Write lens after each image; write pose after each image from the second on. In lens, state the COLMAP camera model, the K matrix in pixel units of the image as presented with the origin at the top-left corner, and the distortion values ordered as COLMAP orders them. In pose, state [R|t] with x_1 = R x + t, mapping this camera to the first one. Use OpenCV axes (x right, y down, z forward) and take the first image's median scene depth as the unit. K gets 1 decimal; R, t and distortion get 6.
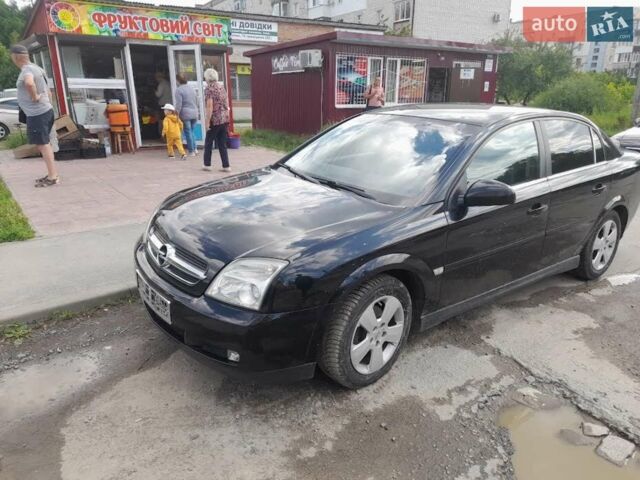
lens RADIAL K [[486.8, 0, 320.0], [0, 486.8, 240.0], [0, 0, 1]] dist [0.041529, -0.059881]
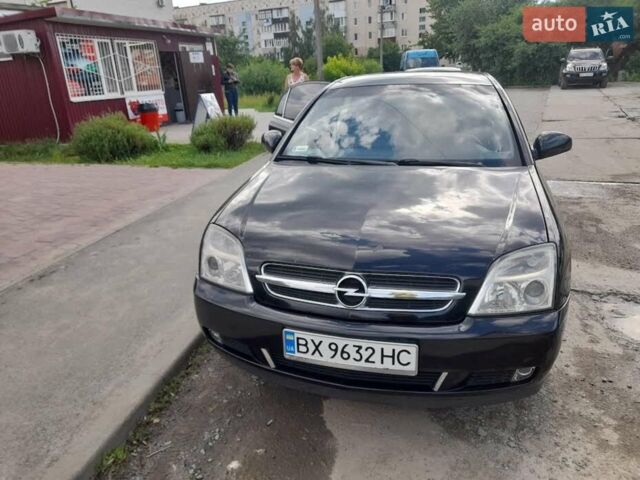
lens RADIAL K [[486.8, 0, 320.0], [0, 486.8, 240.0], [0, 0, 1]] dist [0.041529, -0.059881]
pose [[0.776625, -0.245476, 0.580168, -0.175021], [0.235361, 0.967329, 0.094230, -0.026607], [-0.584344, 0.063367, 0.809028, 0.109114]]
